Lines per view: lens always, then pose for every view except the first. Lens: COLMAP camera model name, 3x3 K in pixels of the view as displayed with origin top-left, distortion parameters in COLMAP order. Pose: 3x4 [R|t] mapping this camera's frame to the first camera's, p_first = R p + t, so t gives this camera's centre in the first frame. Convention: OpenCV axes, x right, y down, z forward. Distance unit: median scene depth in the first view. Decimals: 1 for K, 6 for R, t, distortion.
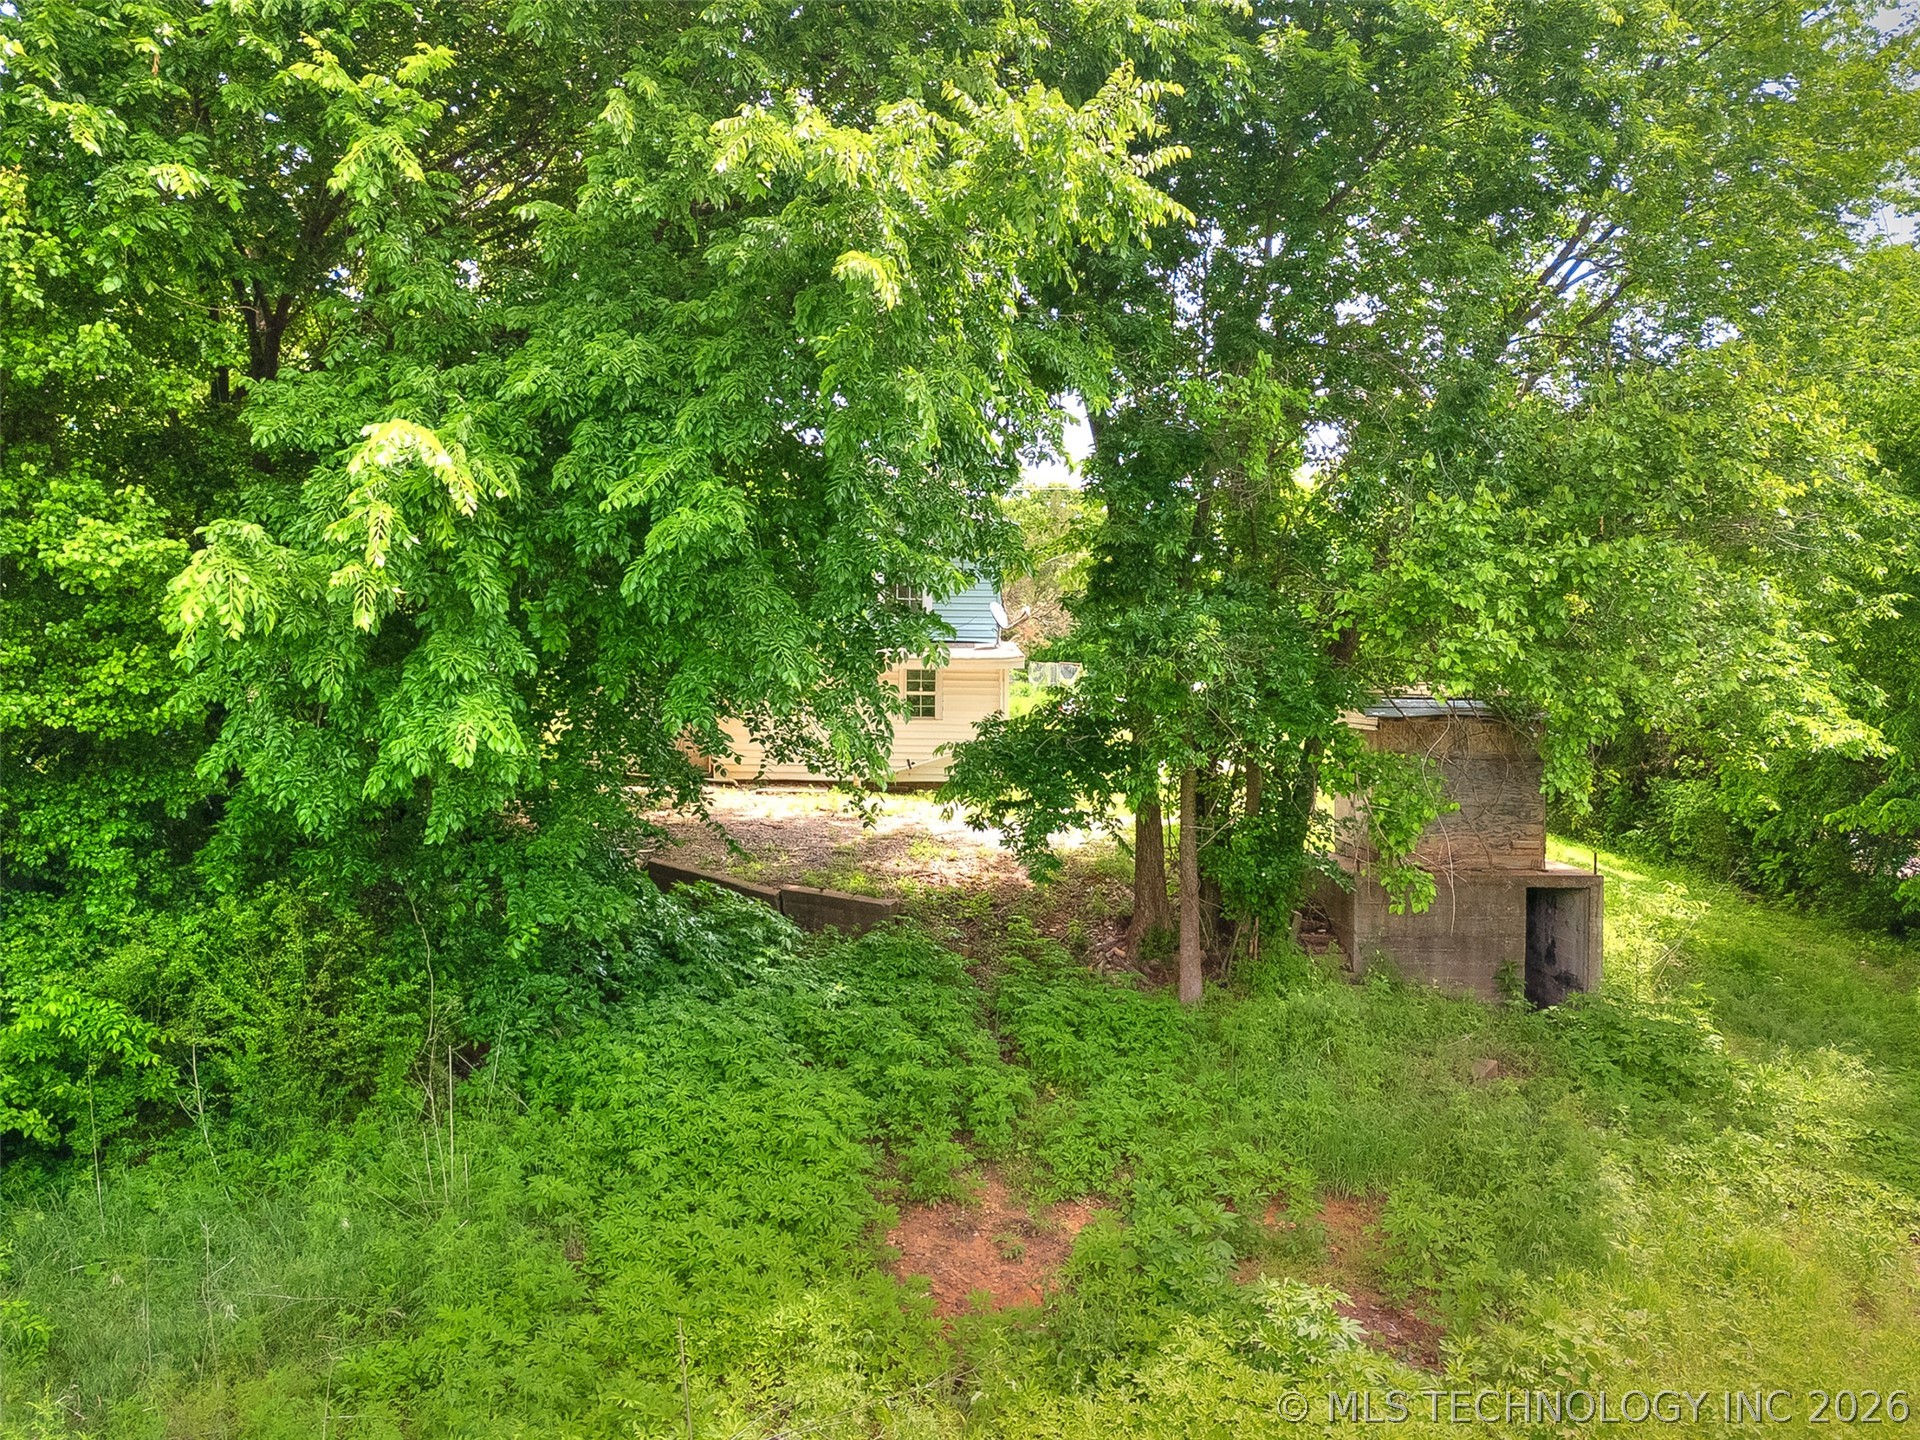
lens RADIAL K [[1588.3, 0, 960.0], [0, 1588.3, 720.0], [0, 0, 1]] dist [0.121214, -0.220225]
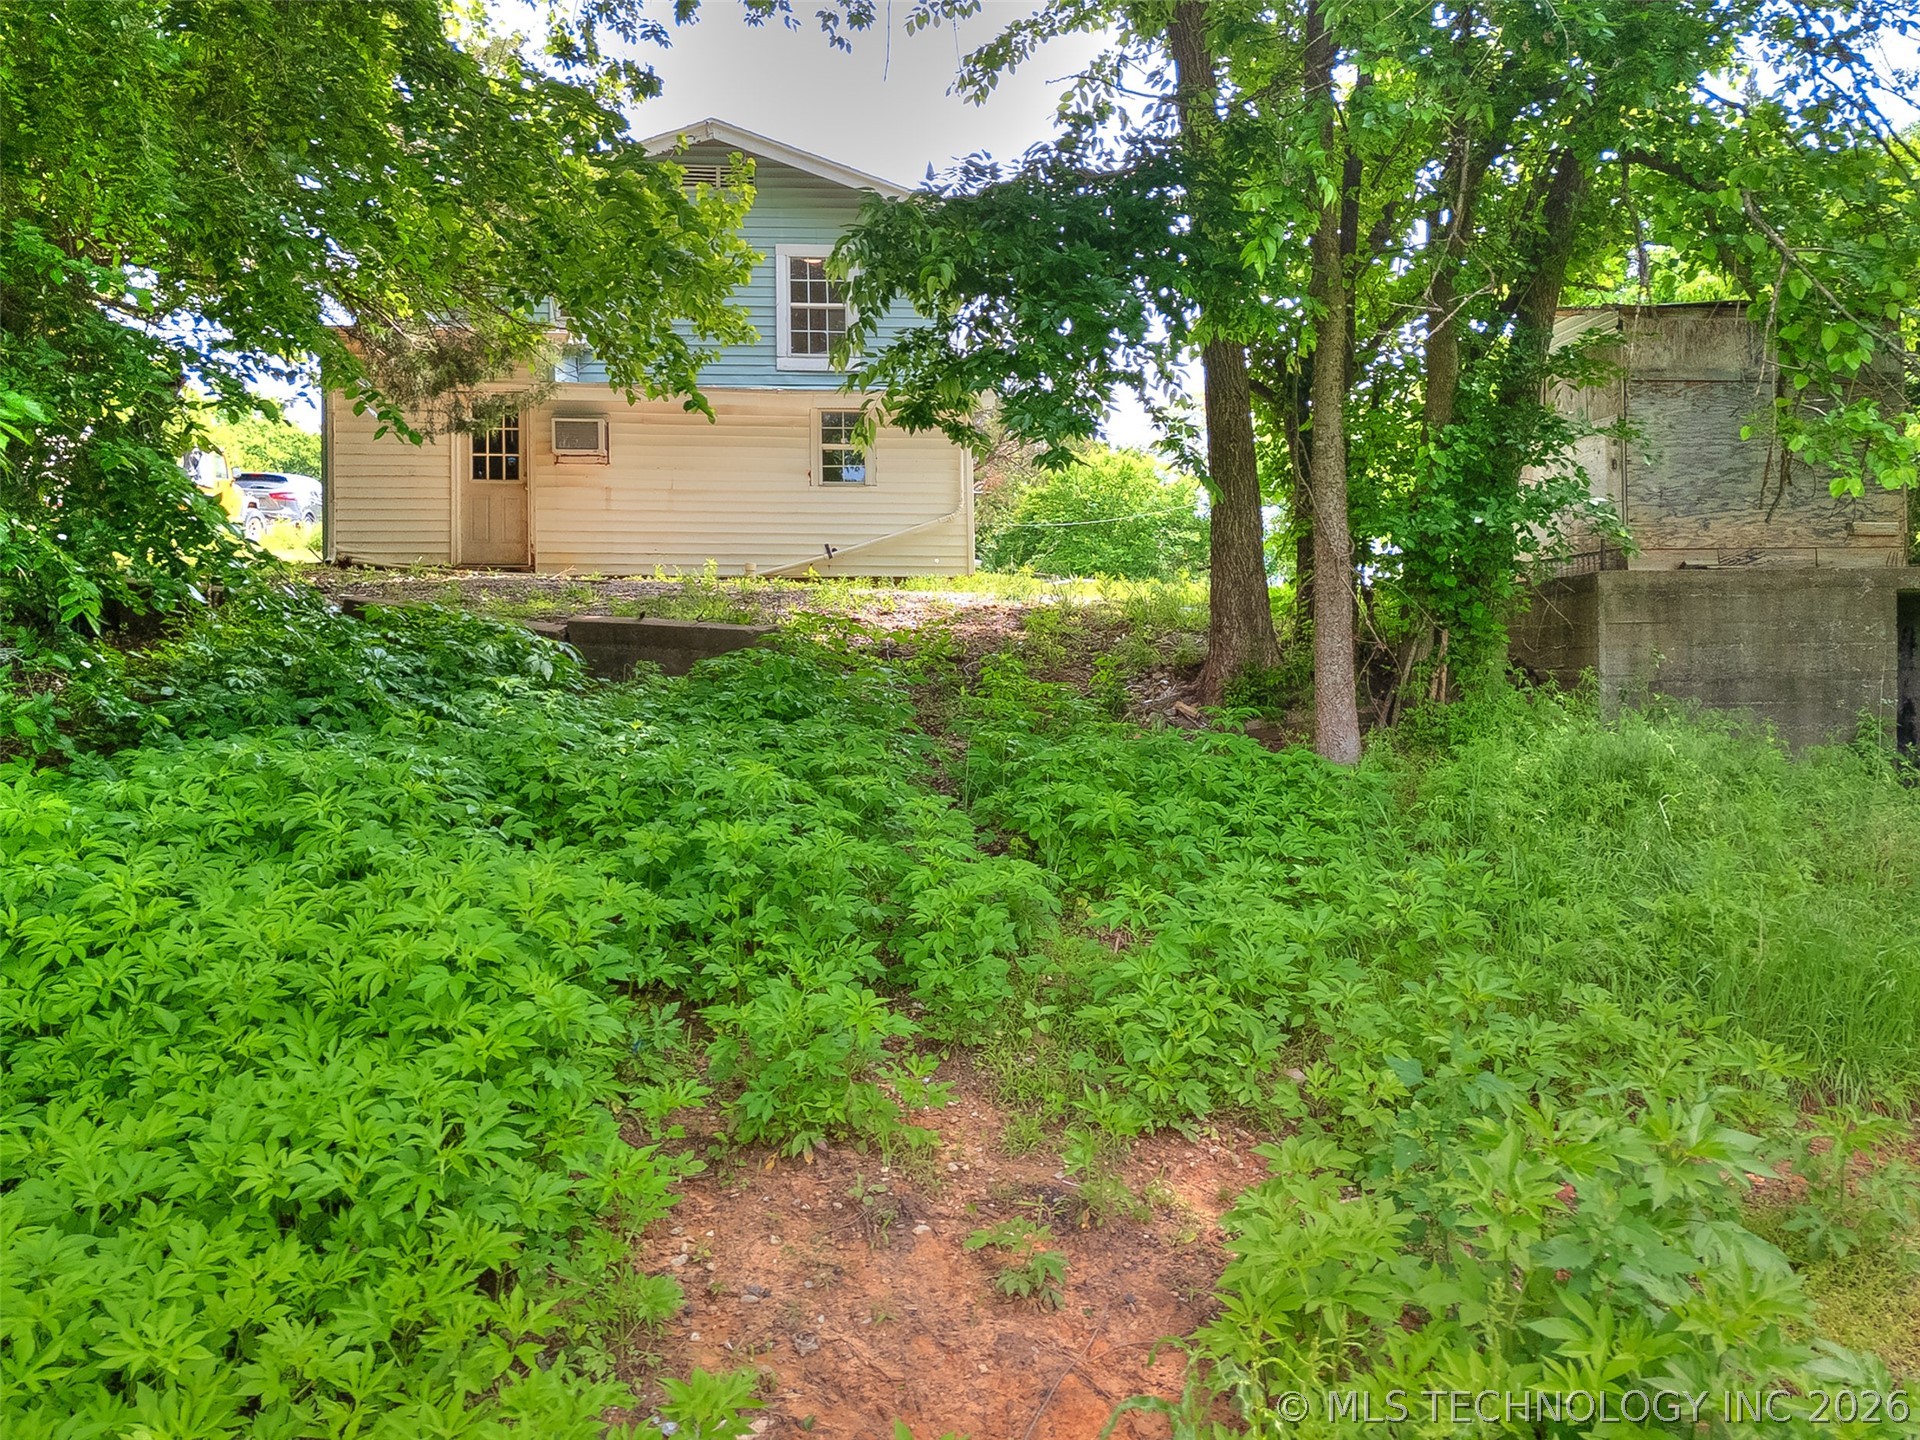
lens RADIAL K [[1588.3, 0, 960.0], [0, 1588.3, 720.0], [0, 0, 1]] dist [0.121214, -0.220225]
pose [[0.999434, -0.023111, 0.024459, 0.012660], [0.023140, 0.999732, -0.000896, 0.211147], [-0.024432, 0.001462, 0.999700, 0.652591]]
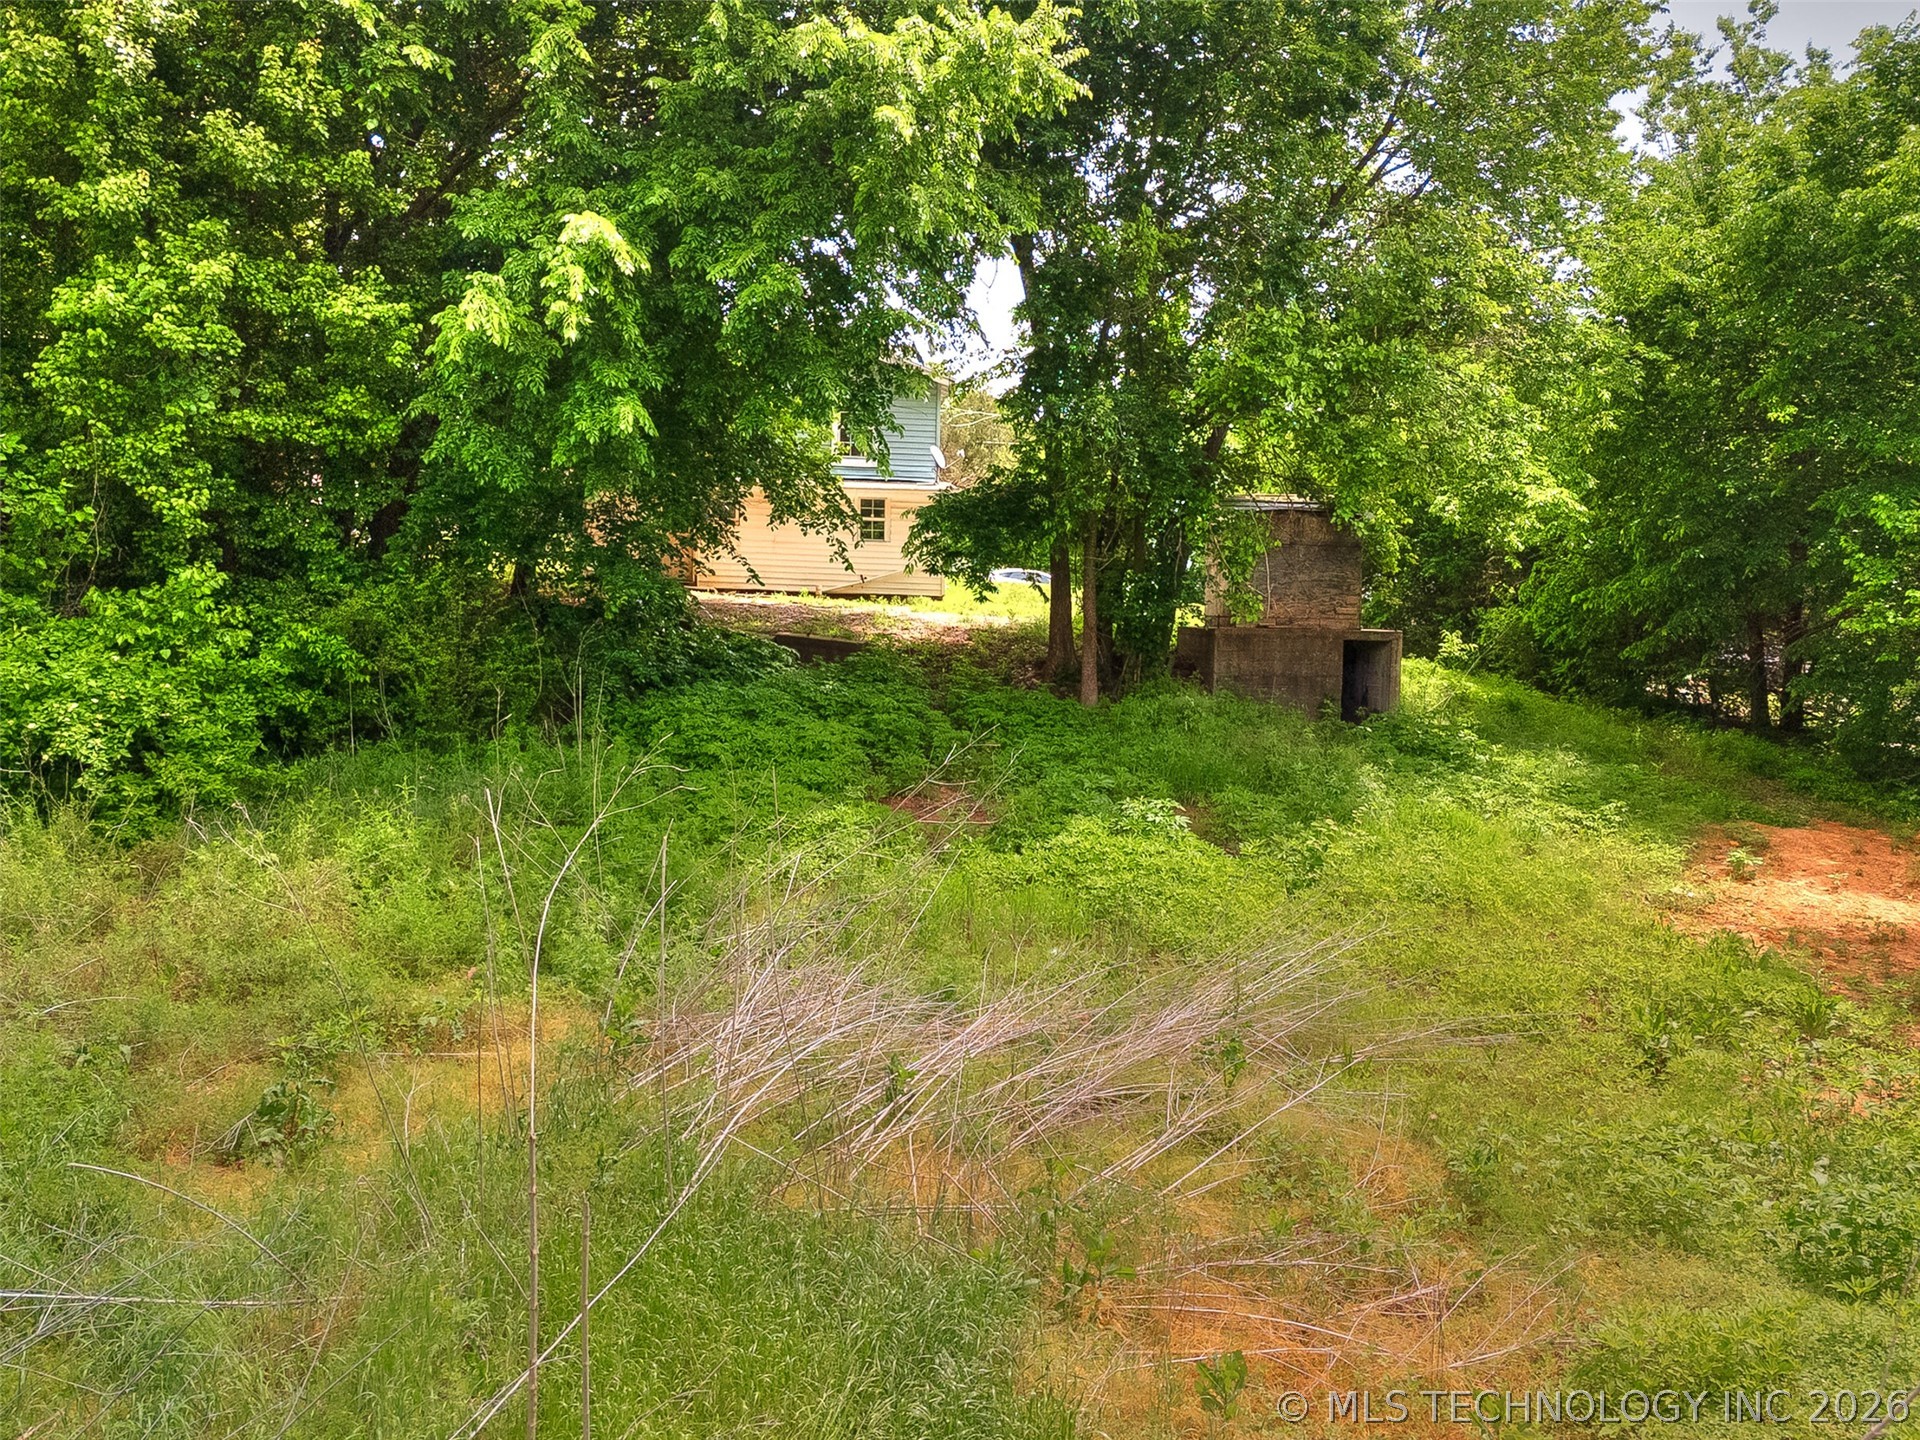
lens RADIAL K [[1639.4, 0, 960.0], [0, 1639.4, 720.0], [0, 0, 1]] dist [0.135515, -0.316061]
pose [[0.998417, 0.010050, 0.055346, -0.053951], [-0.011827, 0.999422, 0.031883, 0.192126], [-0.054994, -0.032487, 0.997958, -0.496800]]
